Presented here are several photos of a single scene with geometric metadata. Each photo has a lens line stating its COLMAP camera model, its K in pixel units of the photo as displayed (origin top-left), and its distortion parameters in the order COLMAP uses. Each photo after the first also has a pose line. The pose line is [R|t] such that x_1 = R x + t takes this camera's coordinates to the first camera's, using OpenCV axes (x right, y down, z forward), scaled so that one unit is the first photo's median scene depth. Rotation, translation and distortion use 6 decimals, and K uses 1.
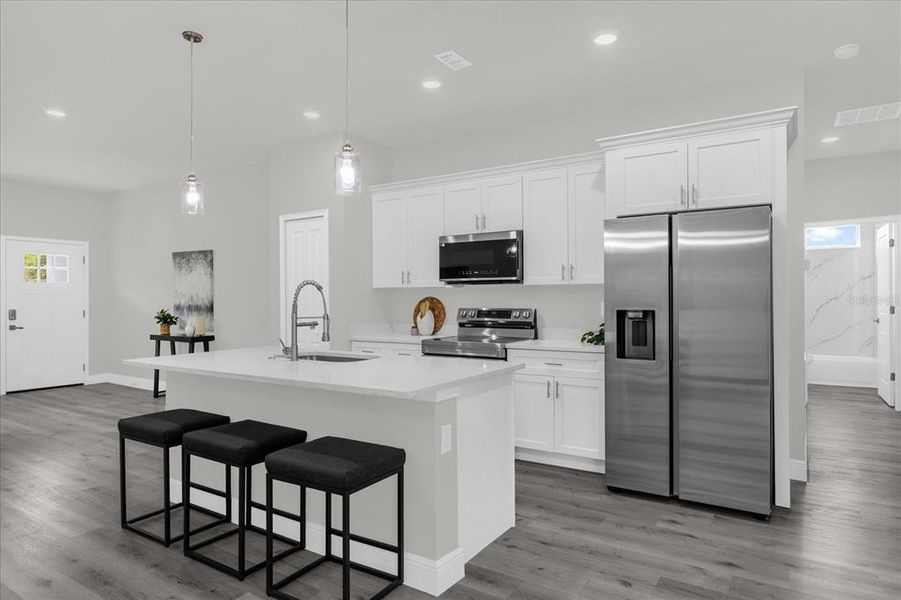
lens RADIAL K [[540.3, 0, 465.4], [0, 540.3, 298.1], [0, 0, 1]] dist [-0.004586, -0.000352]
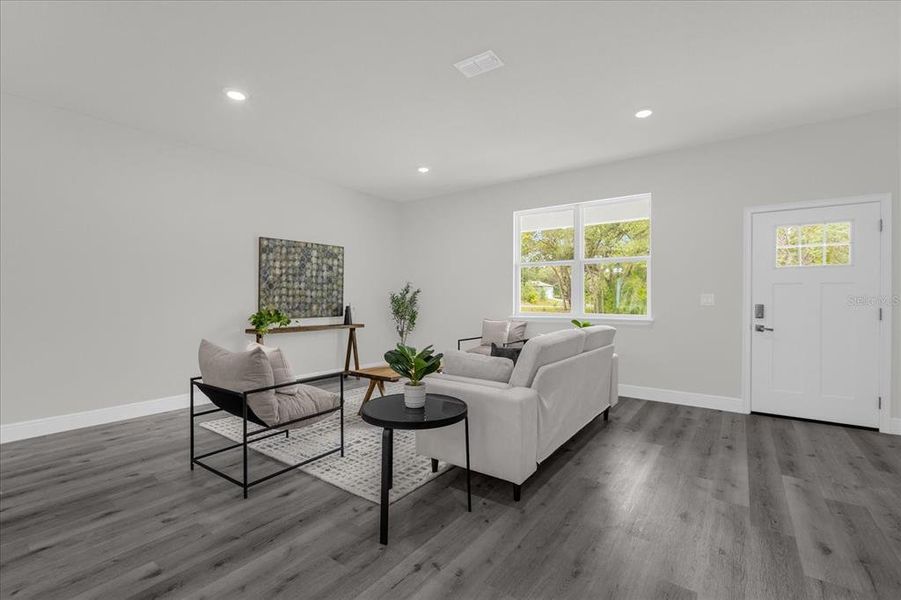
lens RADIAL K [[407.9, 0, 454.4], [0, 407.9, 296.7], [0, 0, 1]] dist [-0.005810, 0.001986]
pose [[-0.096027, -0.005477, -0.995364, -0.364110], [-0.005672, 0.999972, -0.004955, 0.024456], [0.995363, 0.005170, -0.096056, 0.994428]]
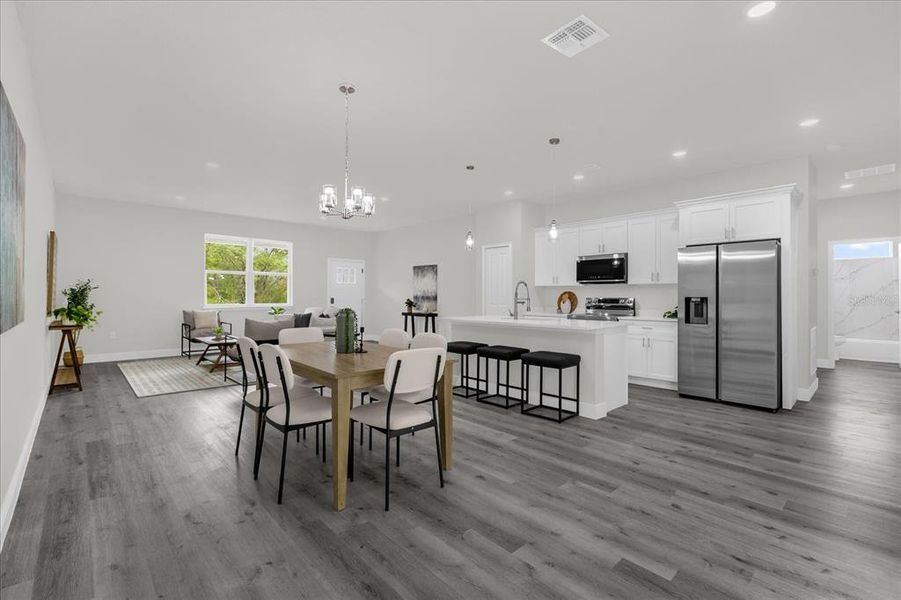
lens RADIAL K [[407.9, 0, 461.4], [0, 407.9, 294.4], [0, 0, 1]] dist [-0.005810, 0.001986]
pose [[0.970474, 0.006554, -0.241116, -0.099787], [-0.007822, 0.999960, -0.004299, 0.019038], [0.241078, 0.006058, 0.970487, -0.425511]]
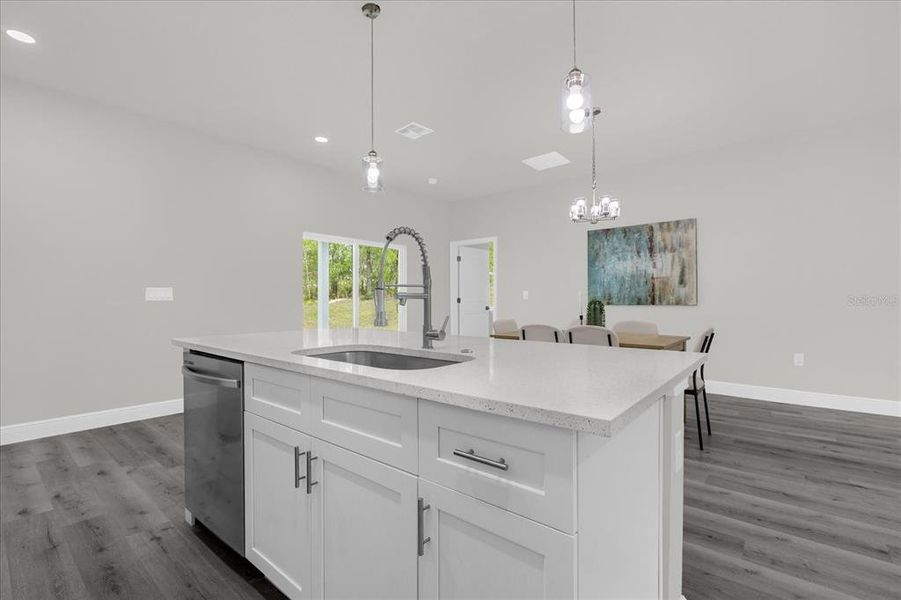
lens RADIAL K [[407.9, 0, 451.6], [0, 407.9, 300.4], [0, 0, 1]] dist [-0.005810, 0.001986]
pose [[-0.988532, 0.004647, 0.150943, -0.311532], [0.005320, 0.999978, 0.004058, 0.038442], [-0.150921, 0.004814, -0.988534, 1.108409]]
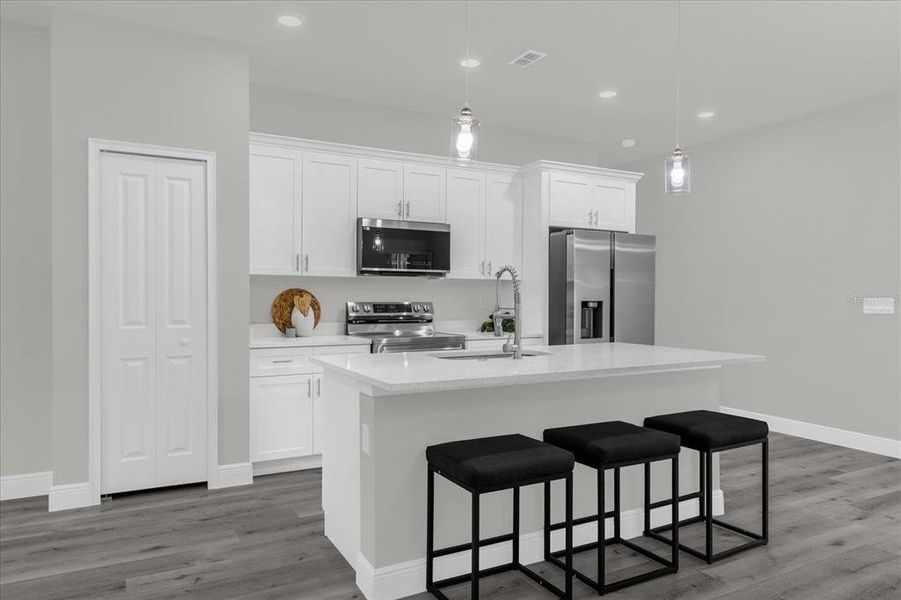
lens RADIAL K [[579.4, 0, 457.2], [0, 579.4, 294.1], [0, 0, 1]] dist [-0.019193, 0.001167]
pose [[0.501143, 0.017128, 0.865195, -0.838429], [-0.004845, 0.999844, -0.016988, 0.023659], [-0.865351, 0.004321, 0.501147, 0.453407]]
